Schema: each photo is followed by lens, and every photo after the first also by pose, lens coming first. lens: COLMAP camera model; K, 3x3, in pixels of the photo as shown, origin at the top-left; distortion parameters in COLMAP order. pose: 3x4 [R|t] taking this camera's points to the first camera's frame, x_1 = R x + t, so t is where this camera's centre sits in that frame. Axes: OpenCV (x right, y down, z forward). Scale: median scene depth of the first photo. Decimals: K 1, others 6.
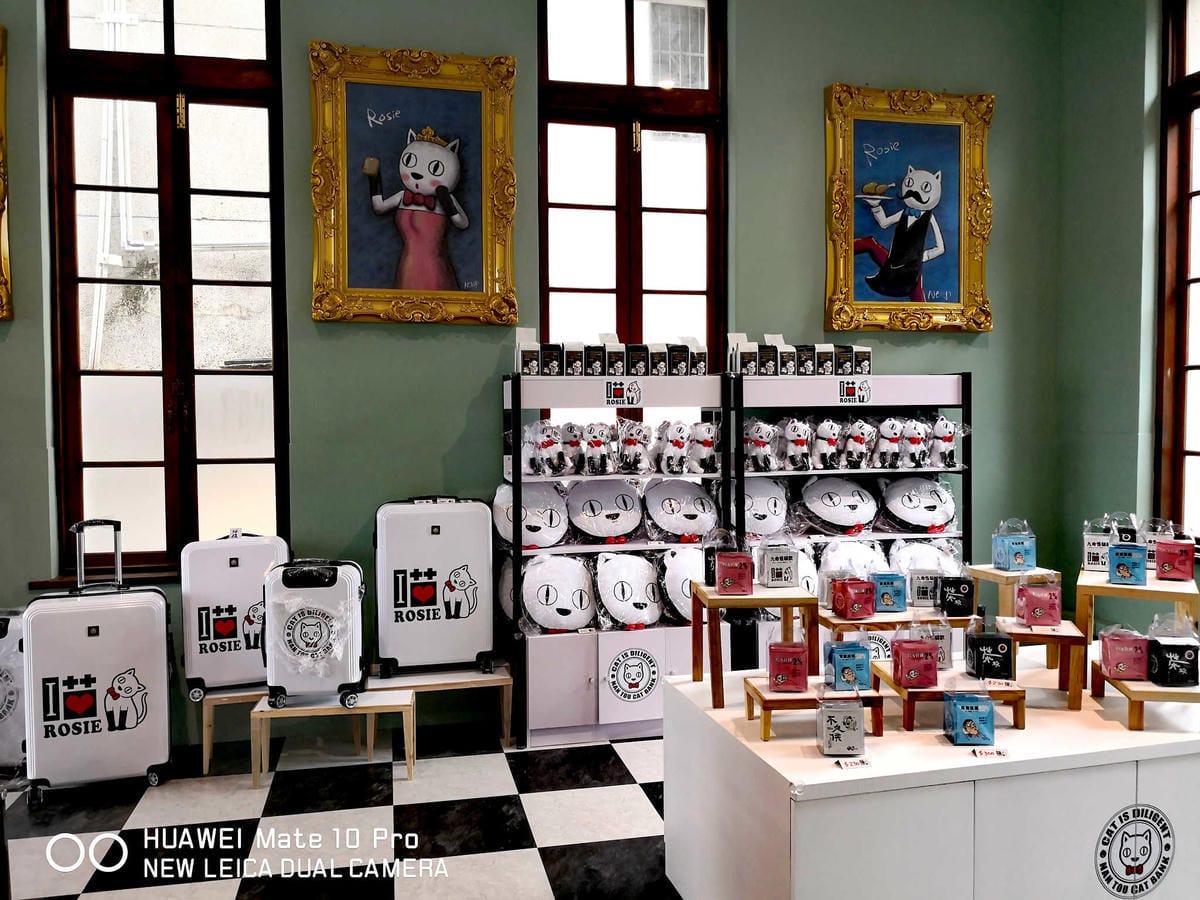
lens RADIAL K [[947.5, 0, 574.9], [0, 947.5, 445.8], [0, 0, 1]] dist [0.033161, -0.067872]
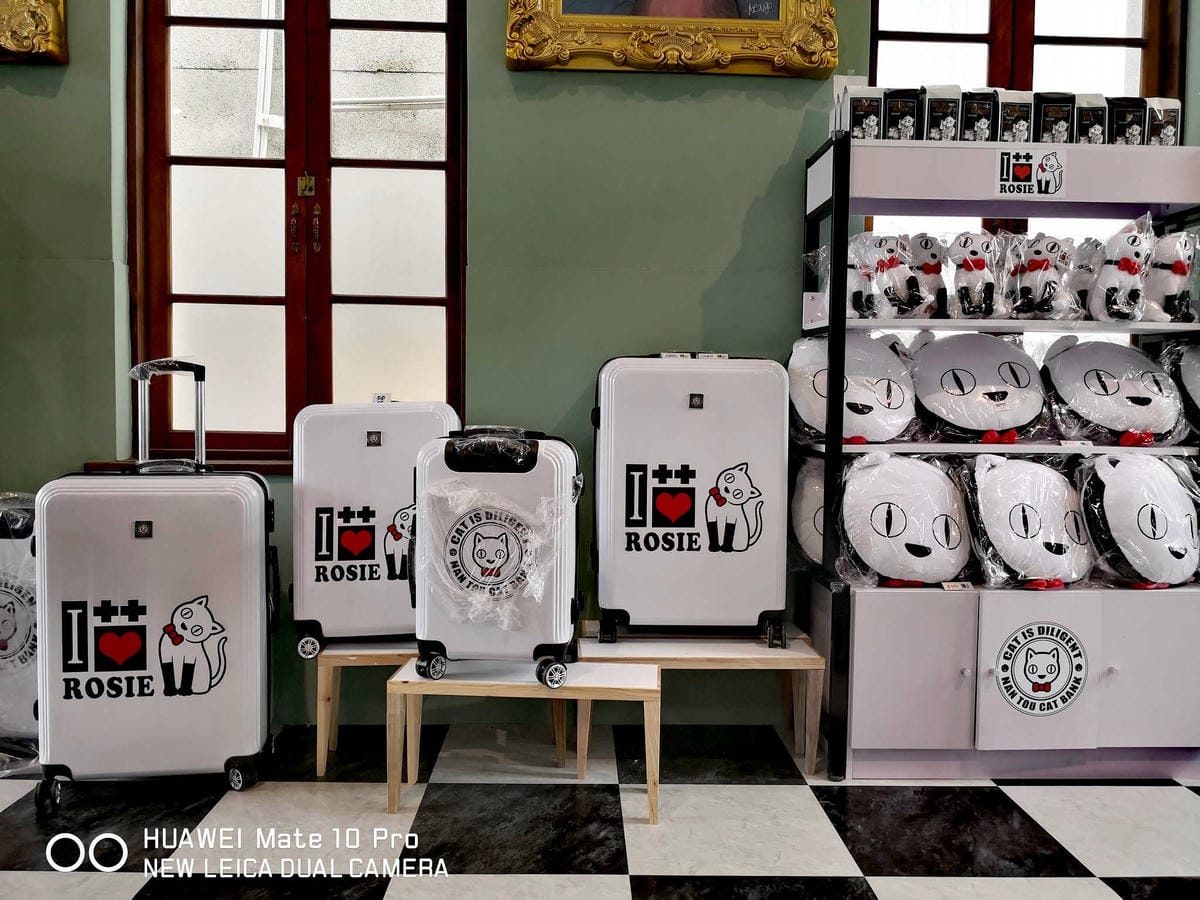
lens RADIAL K [[947.5, 0, 574.9], [0, 947.5, 445.8], [0, 0, 1]] dist [0.033161, -0.067872]
pose [[0.981864, 0.028552, -0.187425, -0.111268], [-0.026930, 0.999575, 0.011196, 0.113917], [0.187665, -0.005946, 0.982215, 0.407627]]
